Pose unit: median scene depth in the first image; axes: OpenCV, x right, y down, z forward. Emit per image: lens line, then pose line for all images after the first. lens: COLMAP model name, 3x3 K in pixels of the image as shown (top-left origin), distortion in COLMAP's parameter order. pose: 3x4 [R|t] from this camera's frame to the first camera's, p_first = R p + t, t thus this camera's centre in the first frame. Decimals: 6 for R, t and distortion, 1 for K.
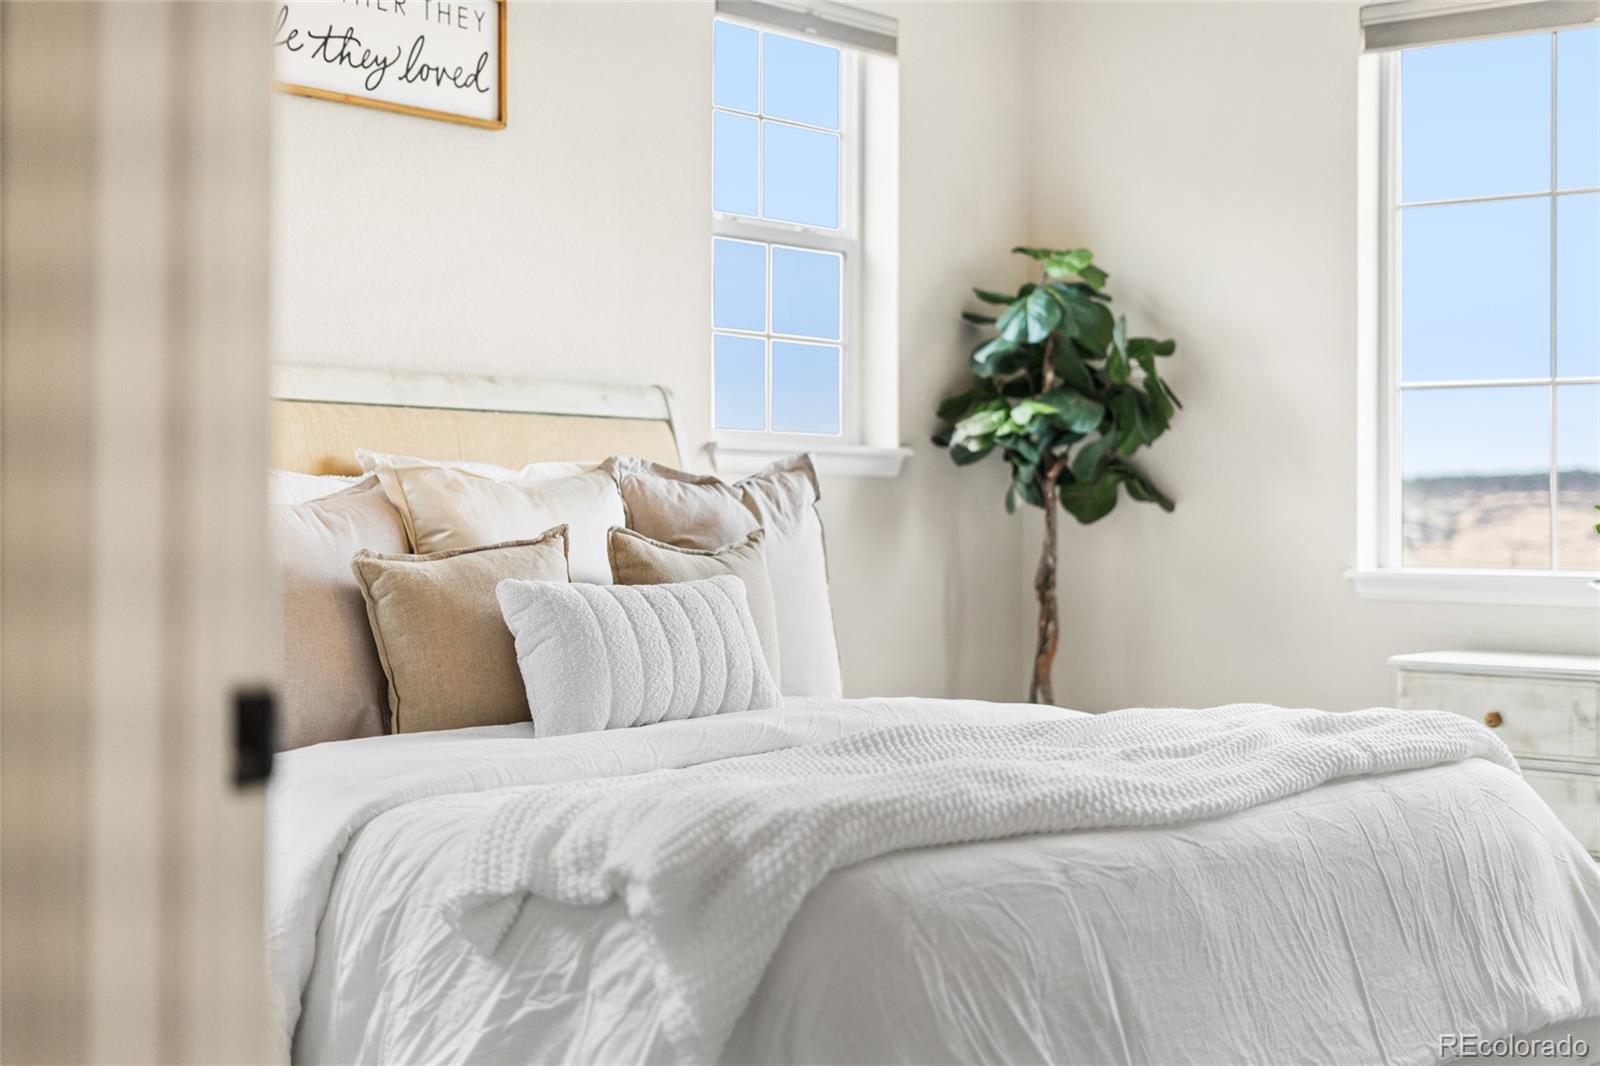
lens RADIAL K [[2389.8, 0, 811.6], [0, 2389.8, 438.0], [0, 0, 1]] dist [0.015130, 0.000000]
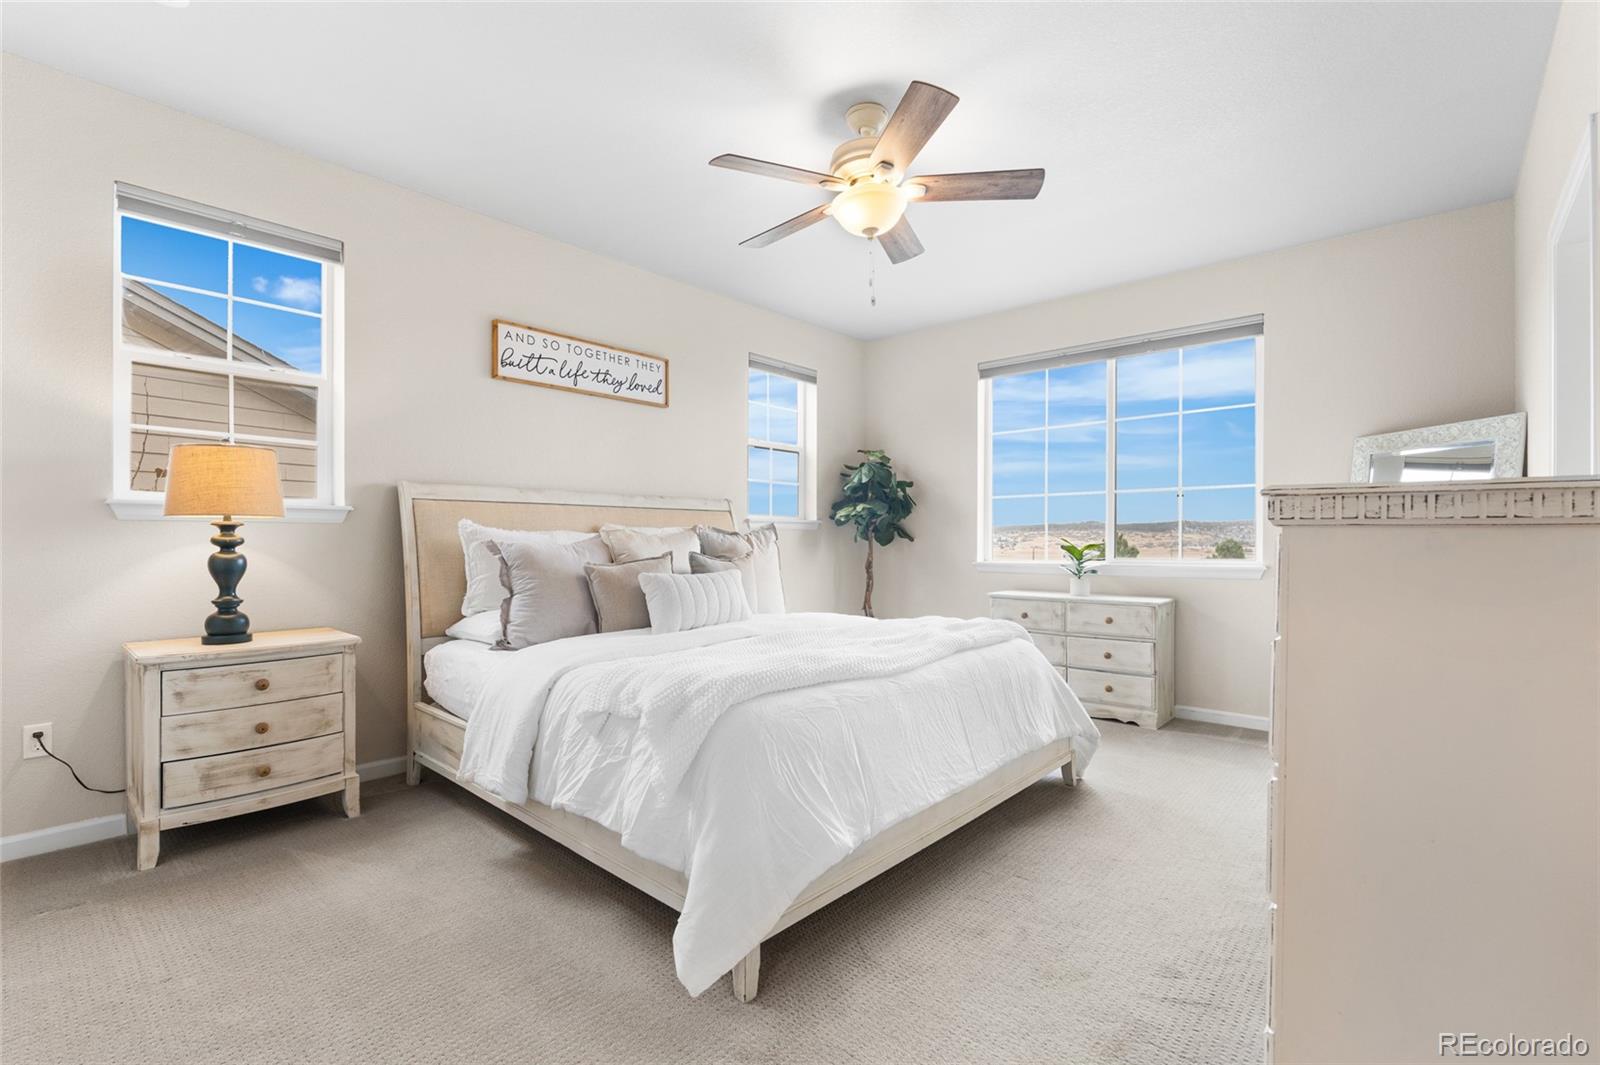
lens RADIAL K [[719.5, 0, 812.7], [0, 719.5, 521.3], [0, 0, 1]] dist [-0.008029, 0.000834]
pose [[0.999867, -0.007950, -0.014218, 0.066036], [0.008051, 0.999942, 0.007102, -0.000960], [0.014161, -0.007216, 0.999874, 0.206860]]
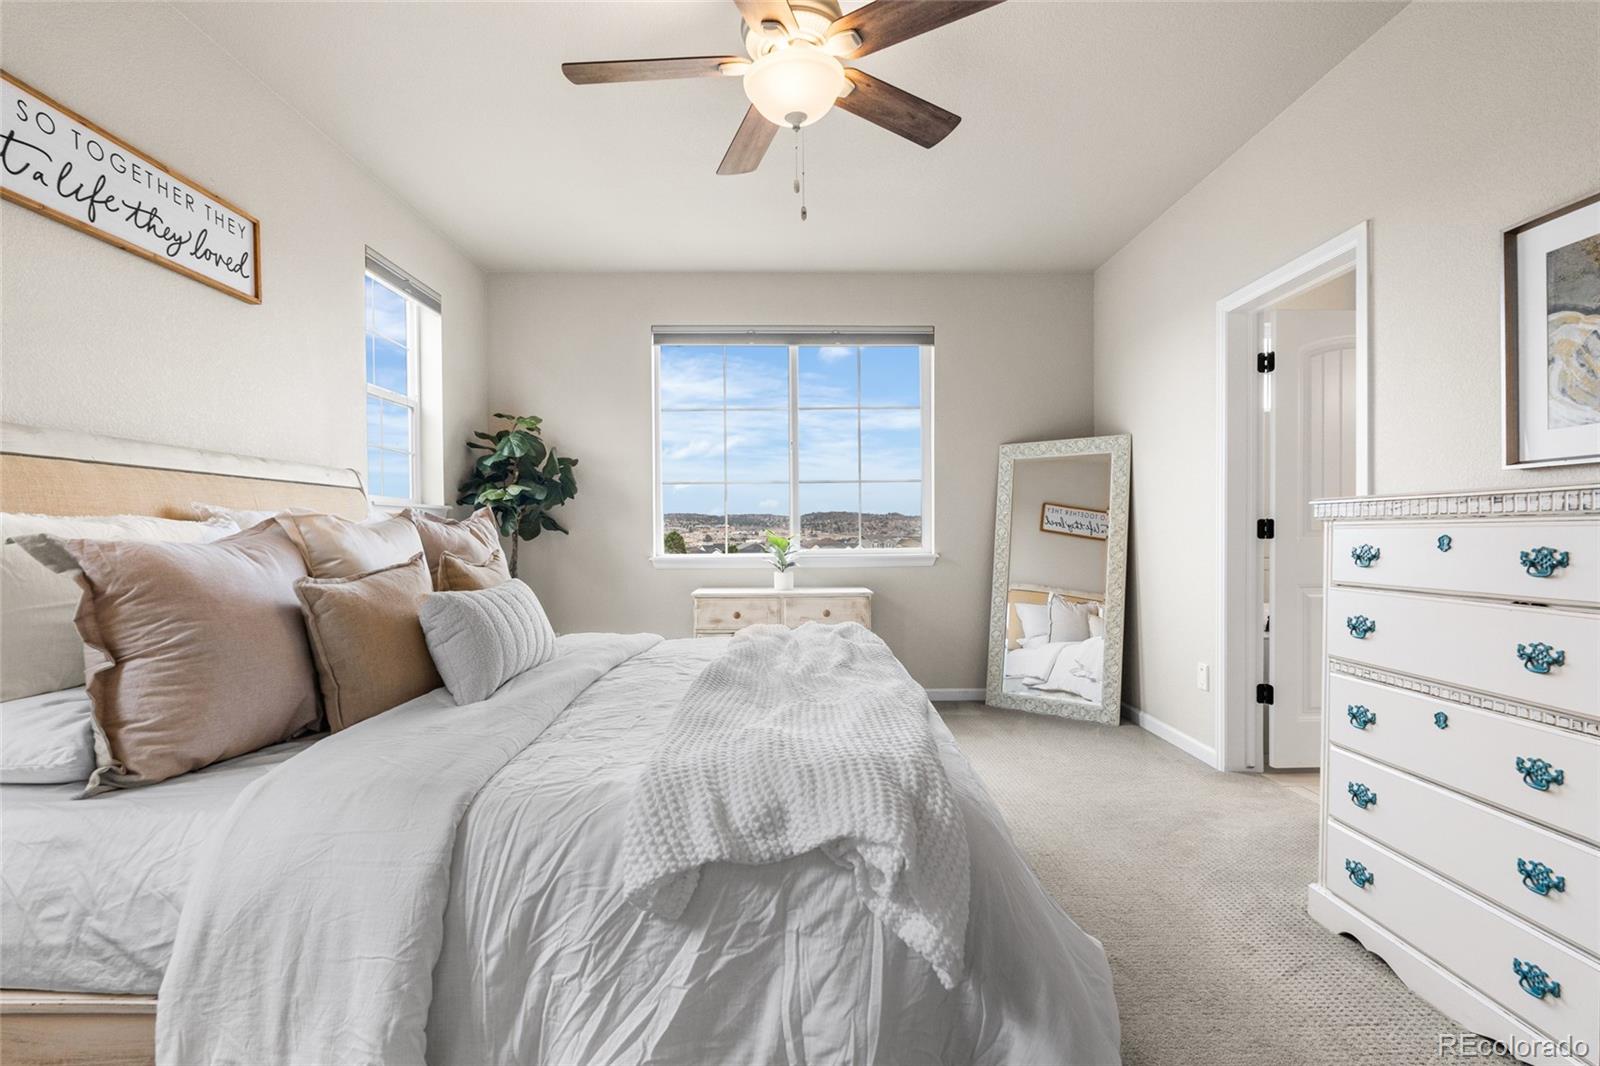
lens RADIAL K [[743.8, 0, 807.3], [0, 743.8, 531.9], [0, 0, 1]] dist [-0.004595, 0.000732]
pose [[0.750757, -0.012989, 0.660451, -0.234979], [-0.010019, 0.999468, 0.031046, 0.005946], [-0.660503, -0.029925, 0.750227, 0.484343]]
